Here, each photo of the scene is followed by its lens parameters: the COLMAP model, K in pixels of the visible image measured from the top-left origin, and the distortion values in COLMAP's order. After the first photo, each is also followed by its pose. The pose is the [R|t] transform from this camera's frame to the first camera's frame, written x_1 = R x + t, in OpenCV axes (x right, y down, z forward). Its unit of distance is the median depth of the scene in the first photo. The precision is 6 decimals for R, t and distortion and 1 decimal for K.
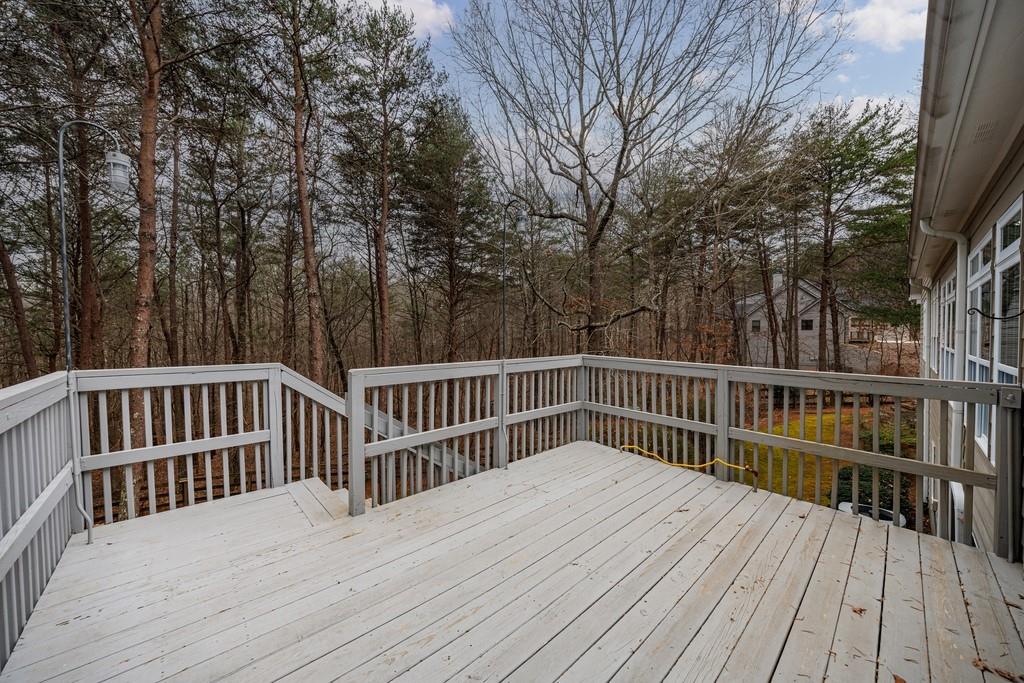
lens RADIAL K [[369.1, 0, 511.6], [0, 369.1, 331.6], [0, 0, 1]] dist [-0.000281, 0.000123]
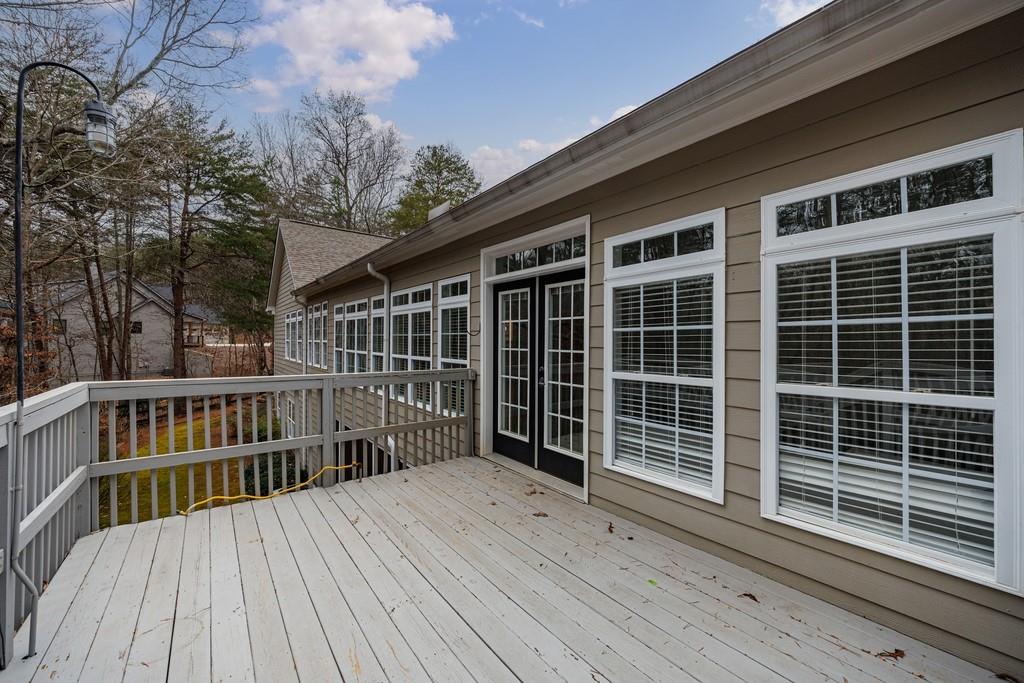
lens RADIAL K [[381.7, 0, 512.0], [0, 381.7, 341.5], [0, 0, 1]] dist [-0.000443, -0.000025]
pose [[0.083765, -0.011092, 0.996424, -0.318402], [-0.006191, 0.999913, 0.011651, -0.014053], [-0.996466, -0.007145, 0.083689, 0.284038]]
